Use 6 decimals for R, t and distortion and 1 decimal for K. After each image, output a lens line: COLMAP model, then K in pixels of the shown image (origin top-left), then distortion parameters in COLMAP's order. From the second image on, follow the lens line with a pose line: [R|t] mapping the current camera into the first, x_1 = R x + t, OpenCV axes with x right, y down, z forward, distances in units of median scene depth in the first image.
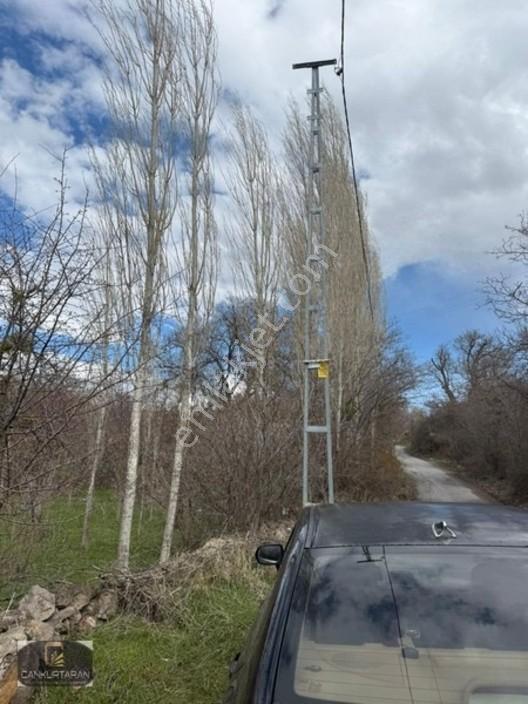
lens RADIAL K [[513.4, 0, 264.0], [0, 513.4, 352.0], [0, 0, 1]] dist [0.065763, -0.071491]
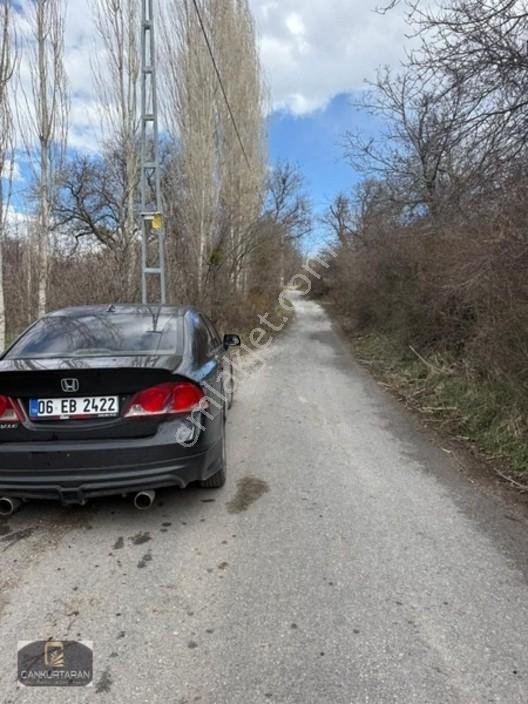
lens RADIAL K [[513.4, 0, 264.0], [0, 513.4, 352.0], [0, 0, 1]] dist [0.065763, -0.071491]
pose [[0.985574, -0.031417, 0.166302, 0.066277], [-0.018155, 0.957324, 0.288445, -0.011382], [-0.168267, -0.287303, 0.942944, -0.121112]]
